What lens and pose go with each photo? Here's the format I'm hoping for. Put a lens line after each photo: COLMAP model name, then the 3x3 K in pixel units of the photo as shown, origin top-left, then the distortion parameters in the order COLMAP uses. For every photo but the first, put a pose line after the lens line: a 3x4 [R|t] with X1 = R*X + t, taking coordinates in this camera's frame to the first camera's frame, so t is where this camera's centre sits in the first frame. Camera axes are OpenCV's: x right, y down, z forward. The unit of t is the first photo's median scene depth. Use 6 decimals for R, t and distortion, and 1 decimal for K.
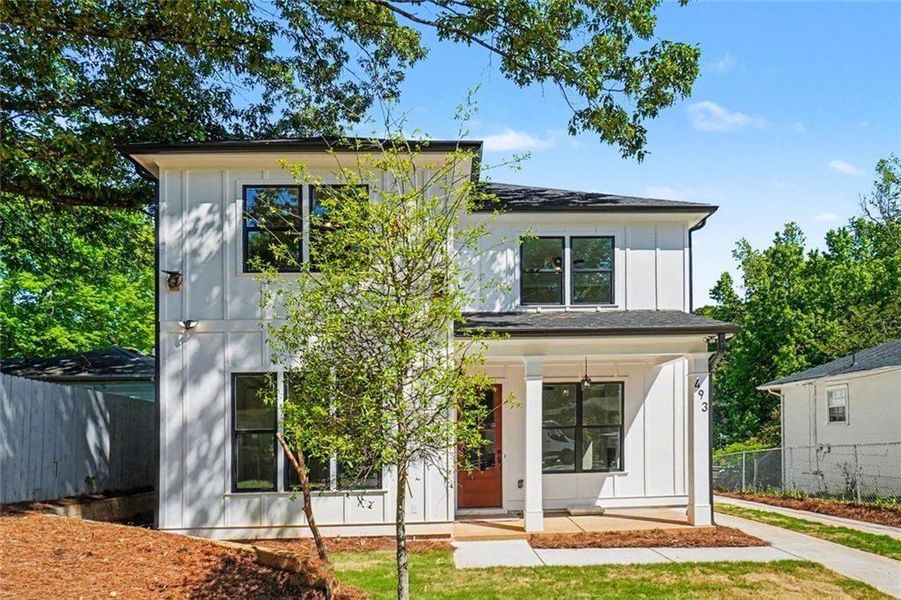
lens RADIAL K [[609.8, 0, 480.8], [0, 609.8, 300.8], [0, 0, 1]] dist [-0.008833, -0.000479]
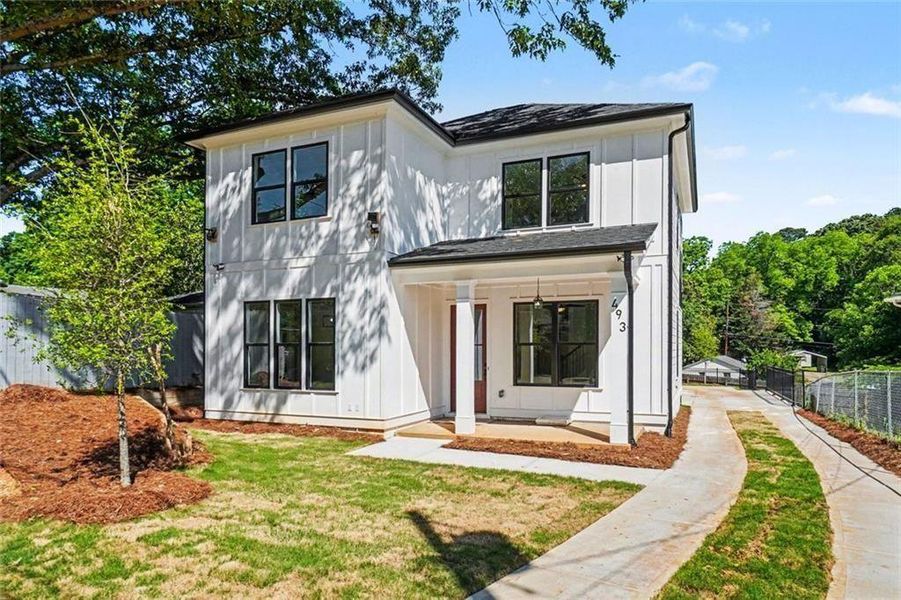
lens RADIAL K [[609.8, 0, 480.8], [0, 609.8, 300.8], [0, 0, 1]] dist [-0.008833, -0.000479]
pose [[0.895098, -0.017447, -0.445528, 0.531096], [0.080849, 0.989021, 0.123701, -0.005392], [0.438478, -0.146745, 0.886681, 0.032631]]
